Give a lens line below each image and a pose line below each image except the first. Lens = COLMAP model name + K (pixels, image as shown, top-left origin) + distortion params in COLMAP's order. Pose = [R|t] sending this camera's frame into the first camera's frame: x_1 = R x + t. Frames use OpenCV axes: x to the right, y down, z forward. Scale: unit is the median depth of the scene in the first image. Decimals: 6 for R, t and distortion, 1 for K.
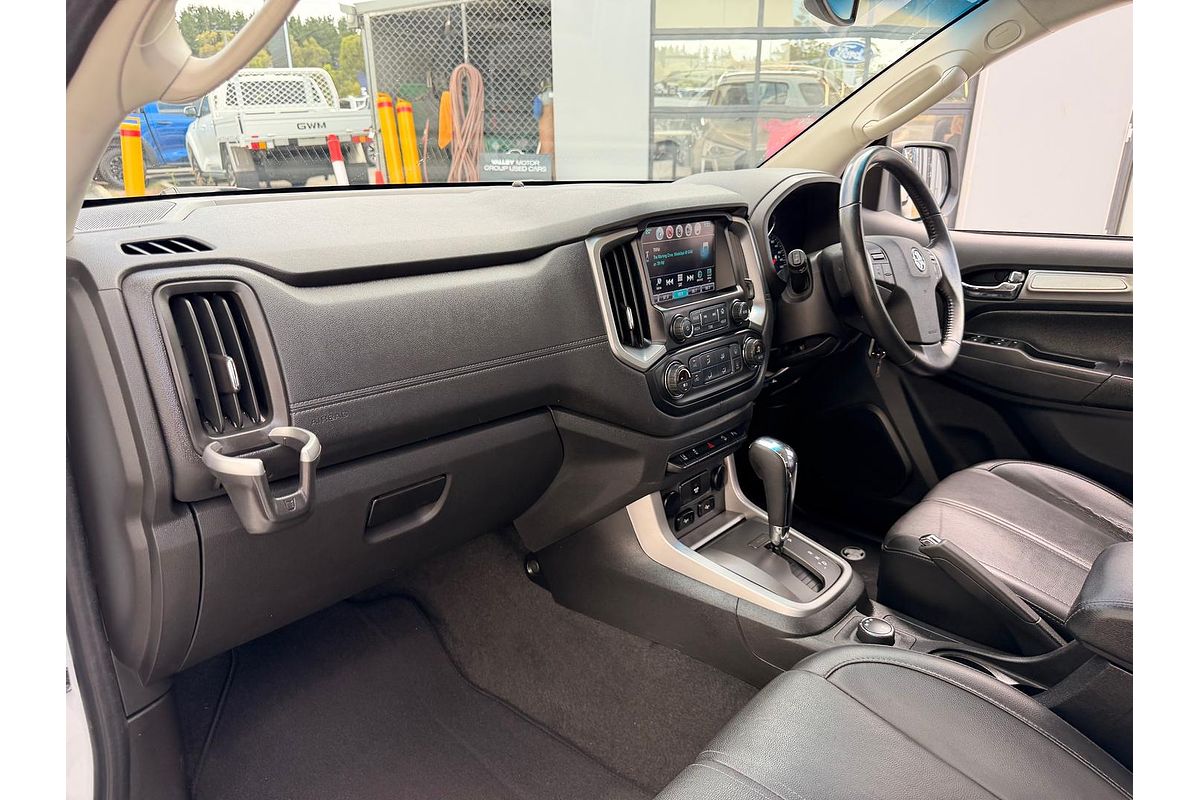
lens RADIAL K [[760.4, 0, 593.3], [0, 760.4, 402.5], [0, 0, 1]] dist [0.016843, -0.025283]
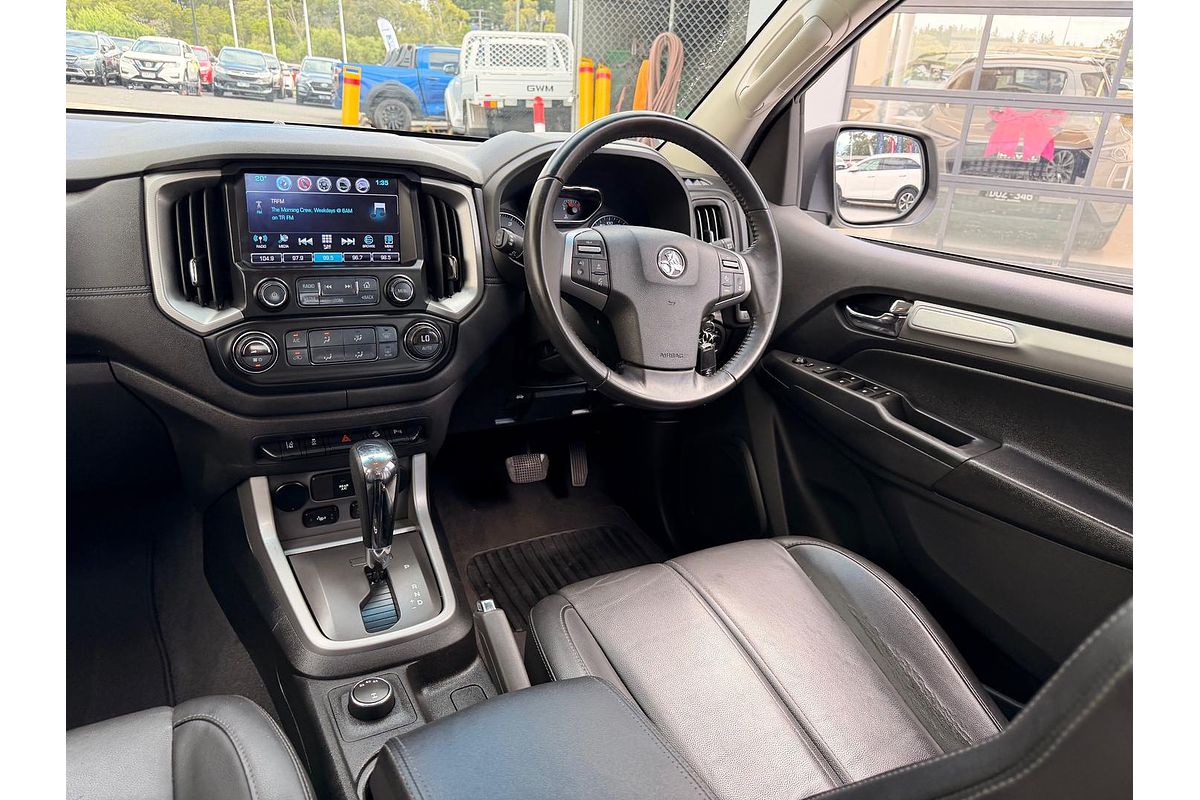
lens RADIAL K [[760.4, 0, 605.1], [0, 760.4, 394.0], [0, 0, 1]] dist [0.016843, -0.025283]
pose [[0.919764, 0.195507, -0.340310, 0.178209], [-0.191243, 0.980446, 0.046385, -0.022220], [0.342724, 0.022419, 0.939169, 0.071974]]
